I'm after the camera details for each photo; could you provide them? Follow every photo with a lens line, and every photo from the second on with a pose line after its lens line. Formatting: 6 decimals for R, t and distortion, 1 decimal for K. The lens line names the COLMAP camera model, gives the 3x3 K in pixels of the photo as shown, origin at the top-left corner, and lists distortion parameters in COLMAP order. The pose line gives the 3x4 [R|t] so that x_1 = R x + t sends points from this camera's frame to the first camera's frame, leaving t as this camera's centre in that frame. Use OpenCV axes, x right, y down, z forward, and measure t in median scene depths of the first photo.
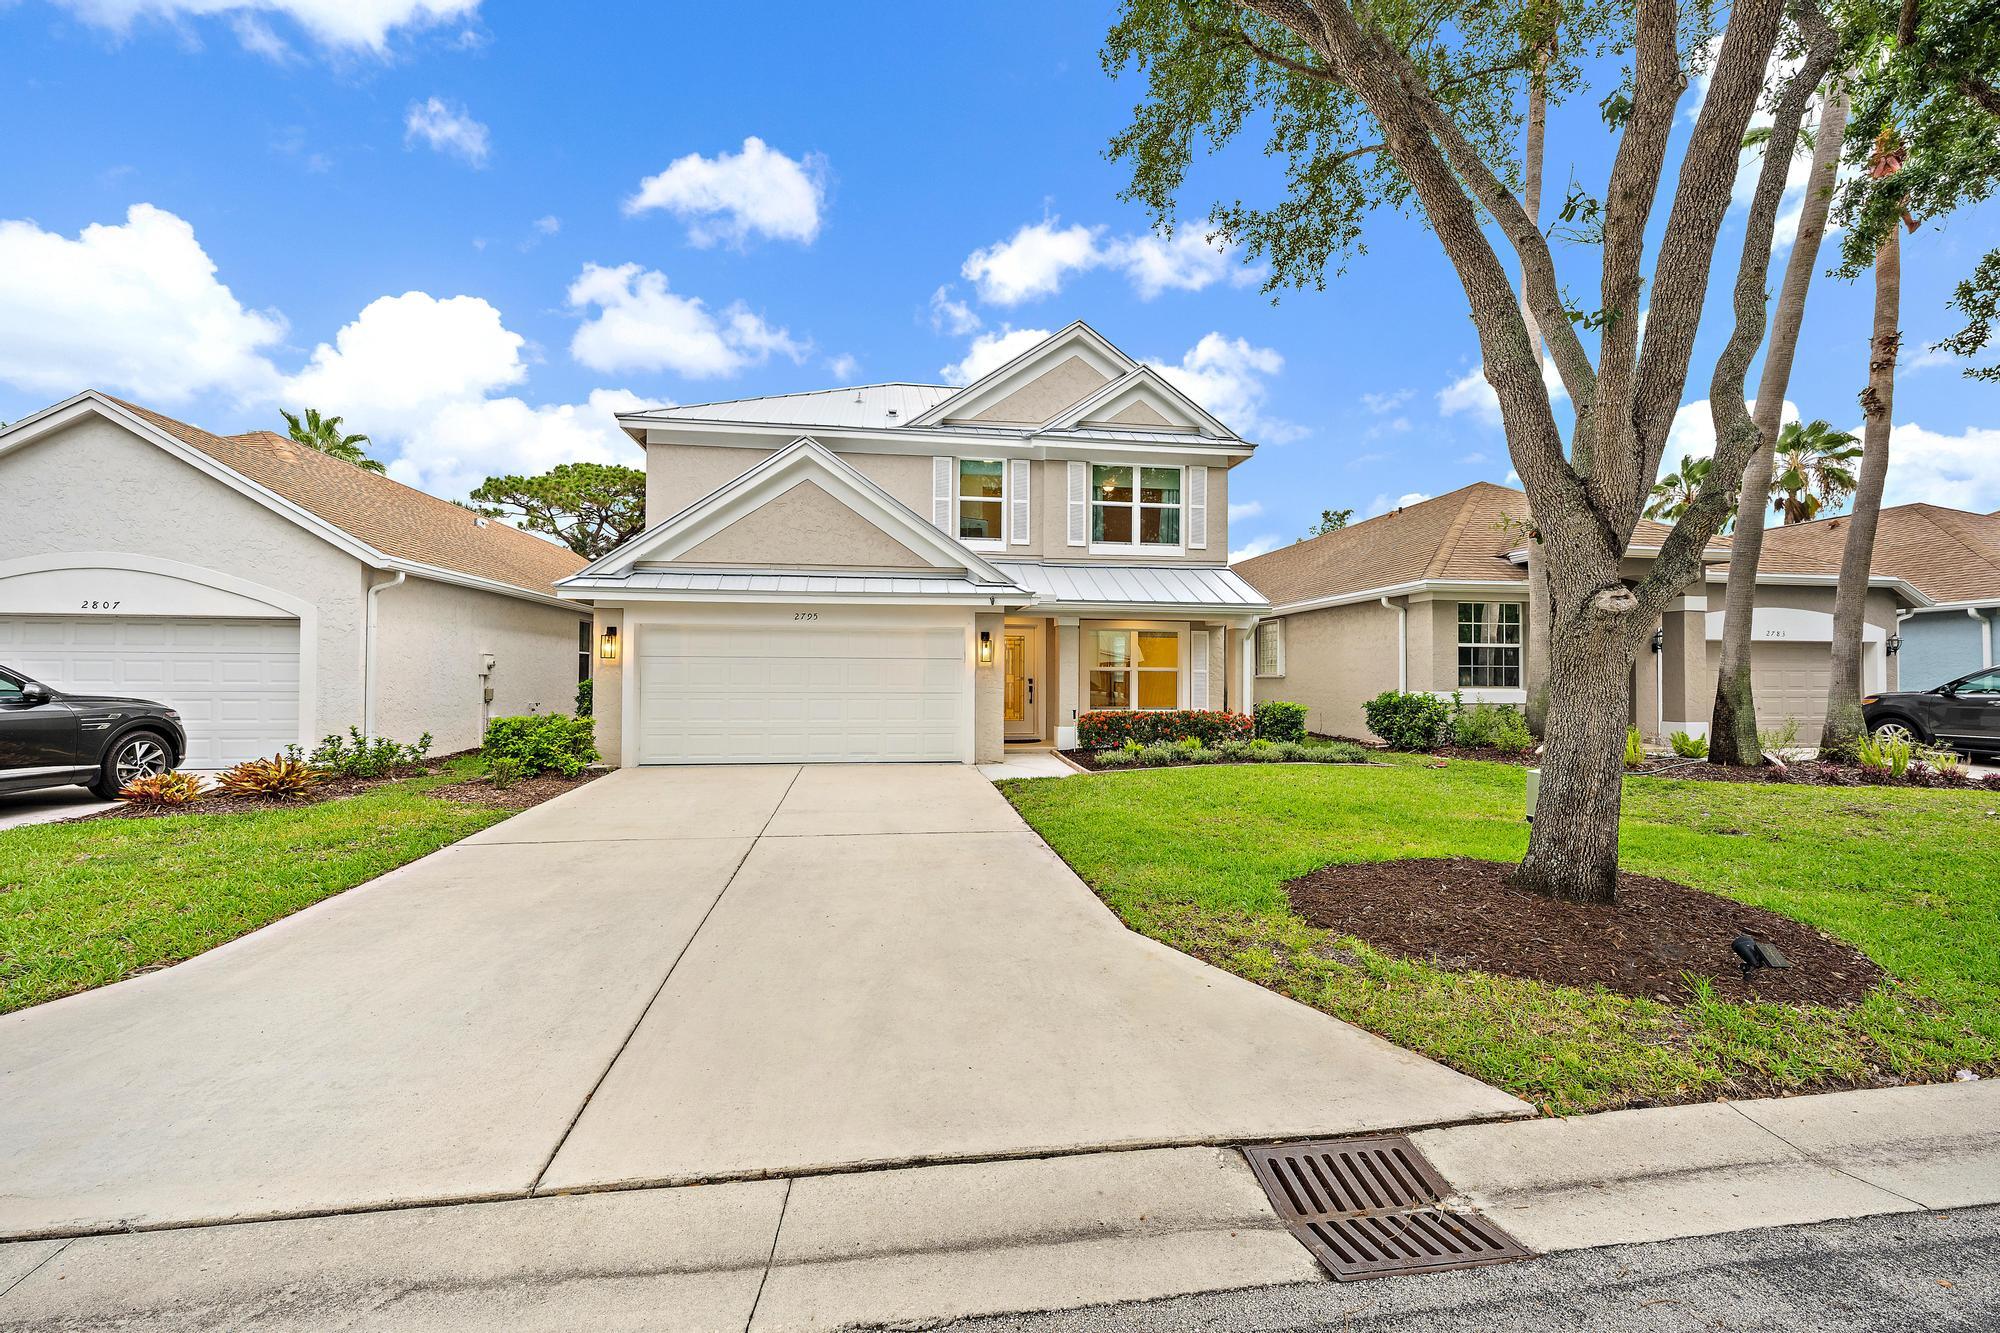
lens RADIAL K [[780.8, 0, 1006.6], [0, 780.8, 665.1], [0, 0, 1]] dist [-0.000541, -0.000057]
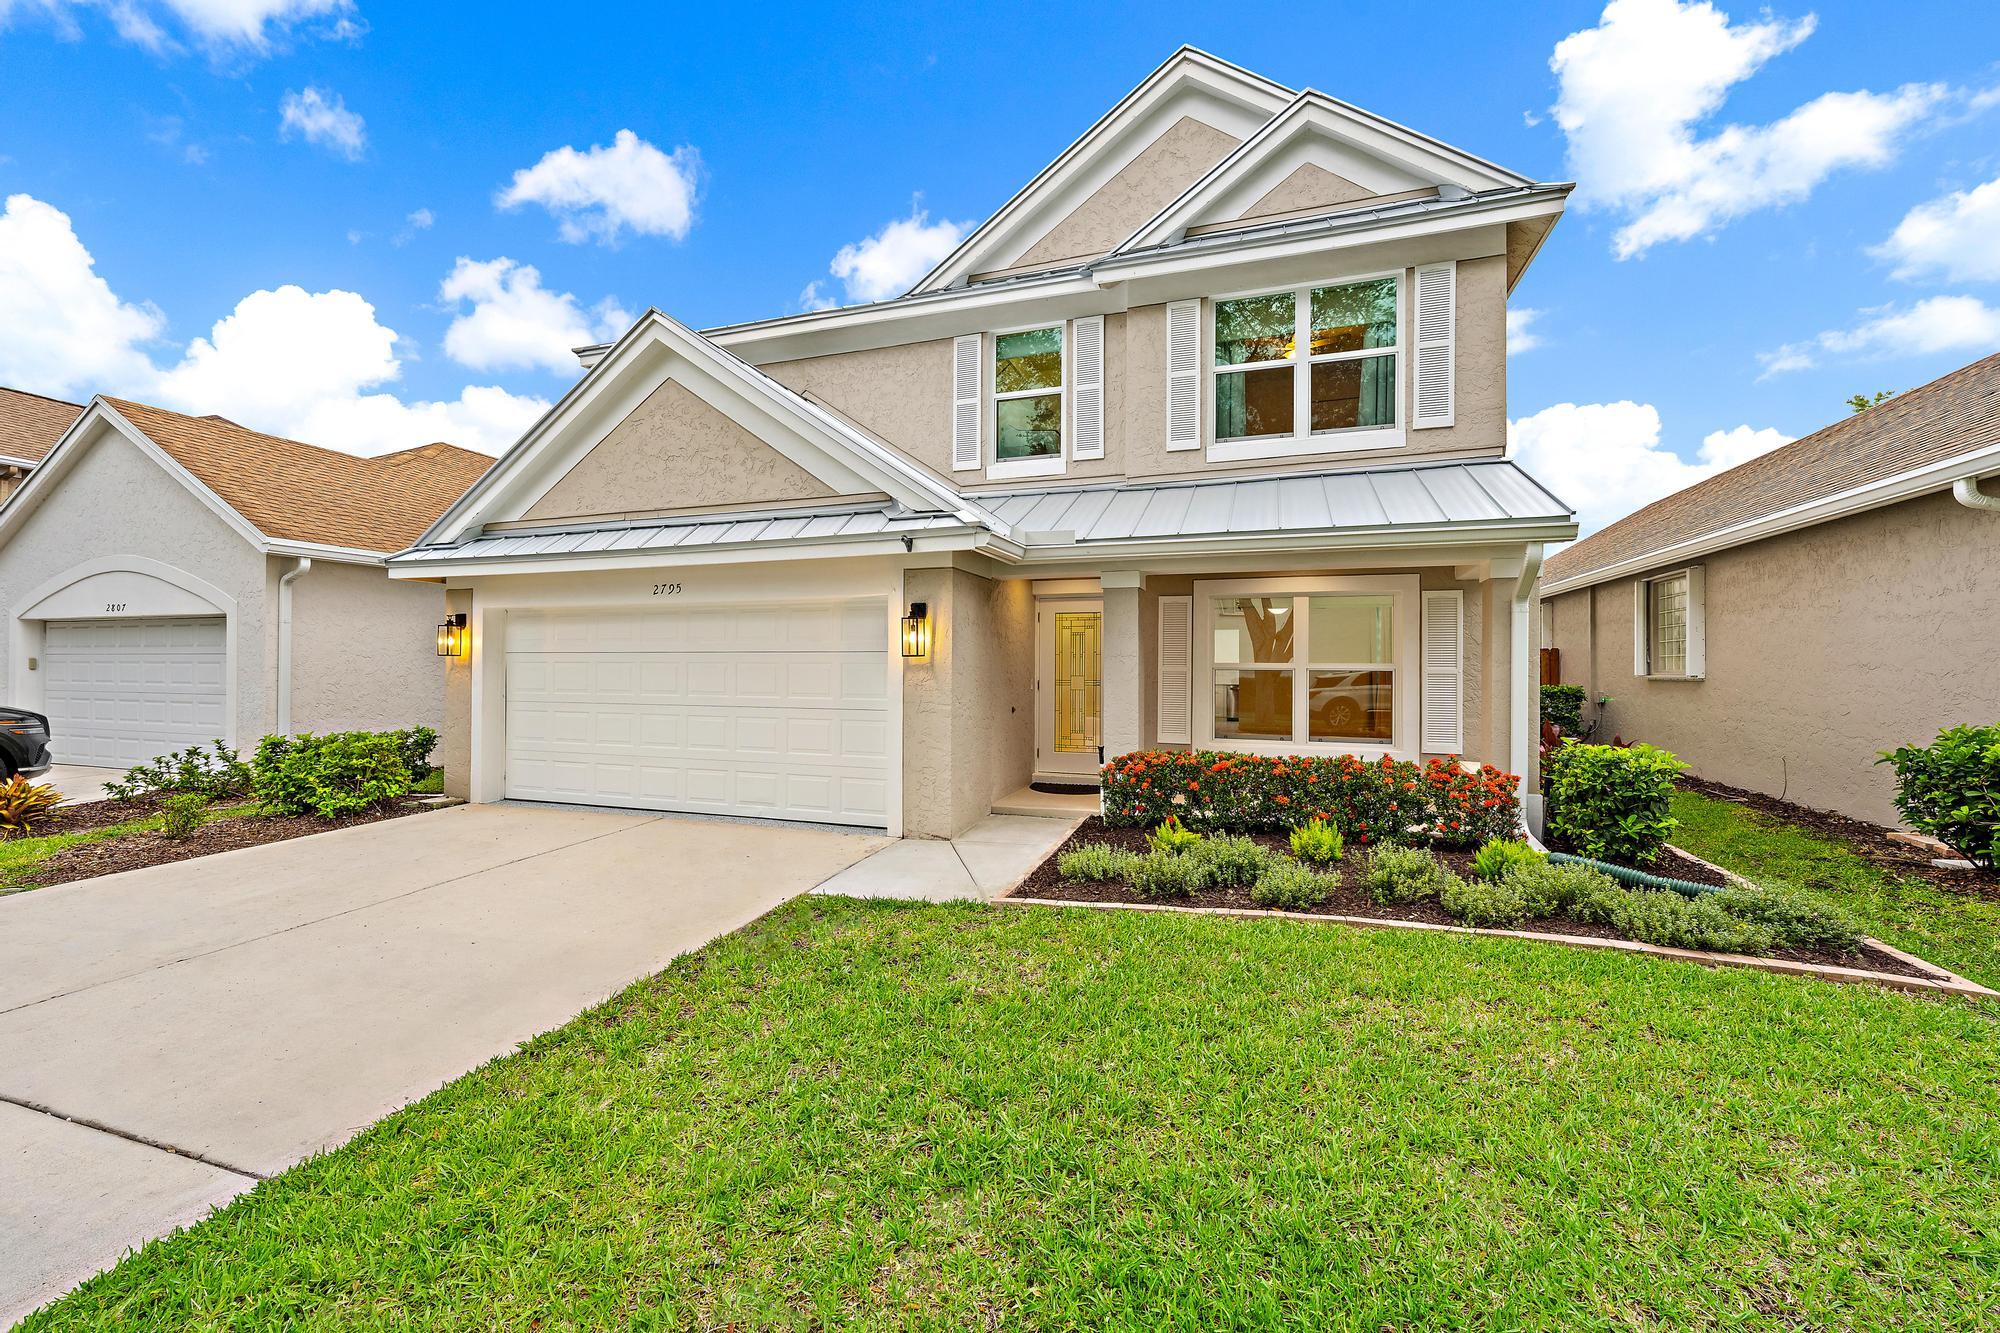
lens RADIAL K [[780.8, 0, 1006.6], [0, 780.8, 665.1], [0, 0, 1]] dist [-0.000541, -0.000057]
pose [[0.893599, -0.002494, -0.448860, 0.233844], [0.007359, 0.999932, 0.009094, -0.002363], [0.448806, -0.011429, 0.893556, 0.442157]]
